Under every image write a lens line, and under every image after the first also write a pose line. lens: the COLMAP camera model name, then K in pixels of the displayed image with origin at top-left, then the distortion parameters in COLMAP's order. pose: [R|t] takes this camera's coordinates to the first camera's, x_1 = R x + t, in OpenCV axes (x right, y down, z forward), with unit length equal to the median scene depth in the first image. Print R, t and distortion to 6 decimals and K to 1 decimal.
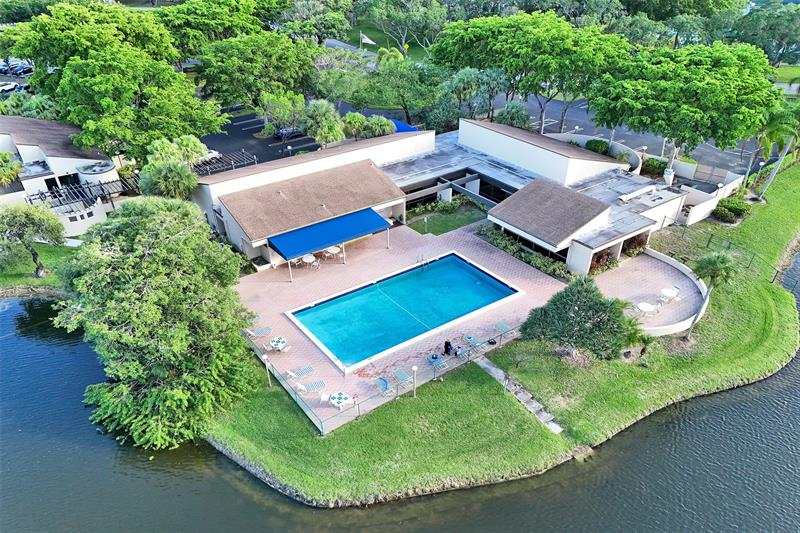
lens RADIAL K [[562.3, 0, 402.5], [0, 562.3, 282.9], [0, 0, 1]] dist [0.066757, -0.055452]
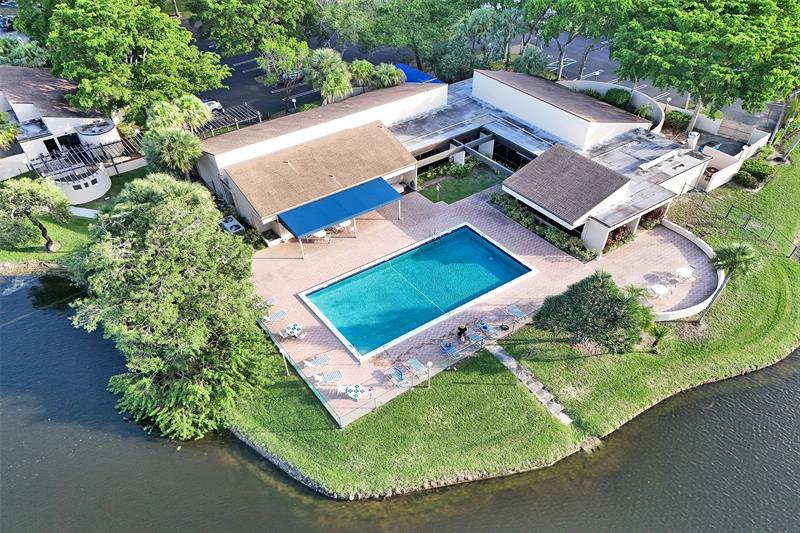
lens RADIAL K [[561.3, 0, 402.7], [0, 561.3, 279.1], [0, 0, 1]] dist [0.062984, -0.049208]
pose [[0.999979, -0.001882, -0.006202, -0.016749], [0.002865, 0.986714, 0.162444, -0.136418], [0.005813, -0.162458, 0.986698, 0.017459]]
